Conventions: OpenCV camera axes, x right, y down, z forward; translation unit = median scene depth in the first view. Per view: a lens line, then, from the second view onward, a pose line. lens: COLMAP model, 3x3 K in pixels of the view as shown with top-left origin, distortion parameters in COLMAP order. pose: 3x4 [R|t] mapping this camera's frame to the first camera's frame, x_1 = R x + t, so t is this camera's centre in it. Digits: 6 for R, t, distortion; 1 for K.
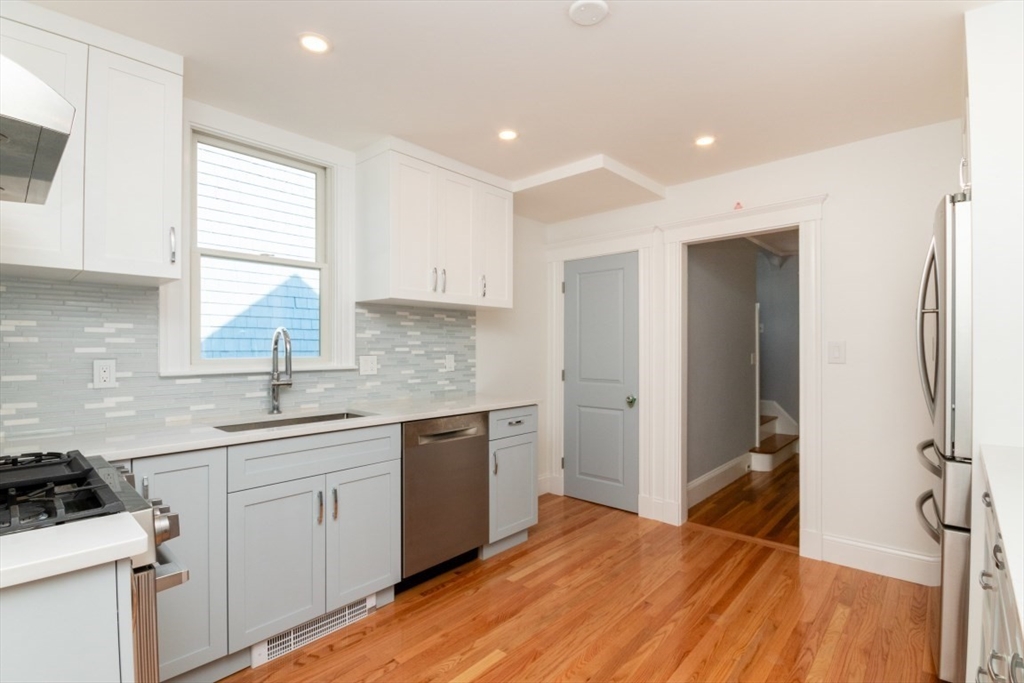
lens RADIAL K [[489.8, 0, 510.2], [0, 489.8, 343.9], [0, 0, 1]] dist [-0.001120, -0.000755]
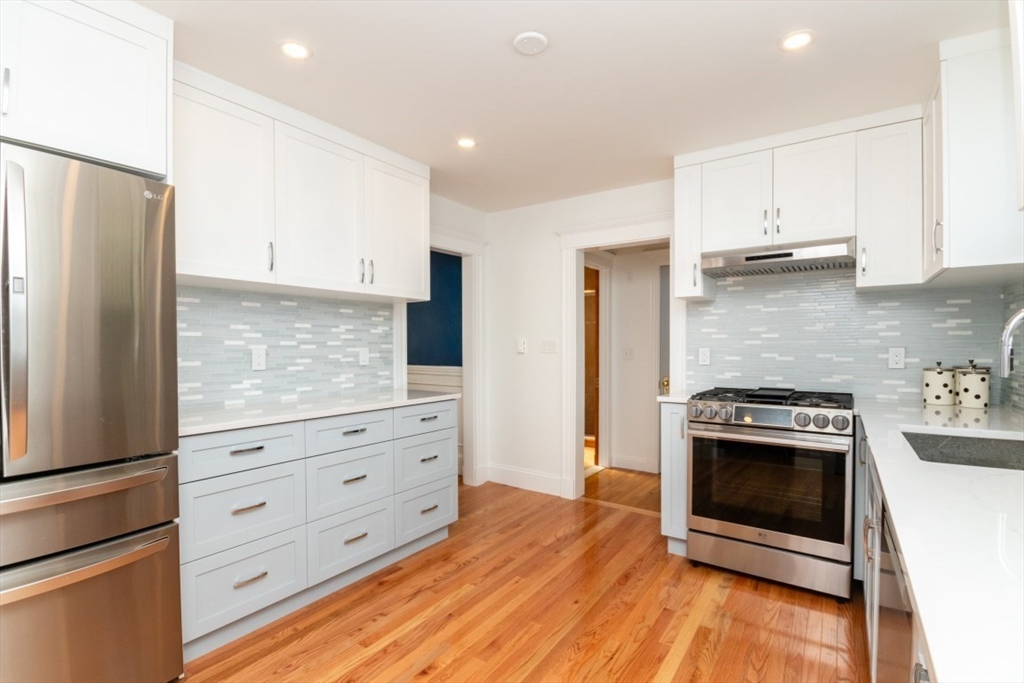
lens RADIAL K [[489.8, 0, 517.1], [0, 489.8, 344.2], [0, 0, 1]] dist [-0.001120, -0.000755]
pose [[0.986506, 0.003813, 0.163681, -0.103335], [-0.005907, 0.999907, 0.012308, -0.001018], [-0.163619, -0.013109, 0.986436, -0.115190]]
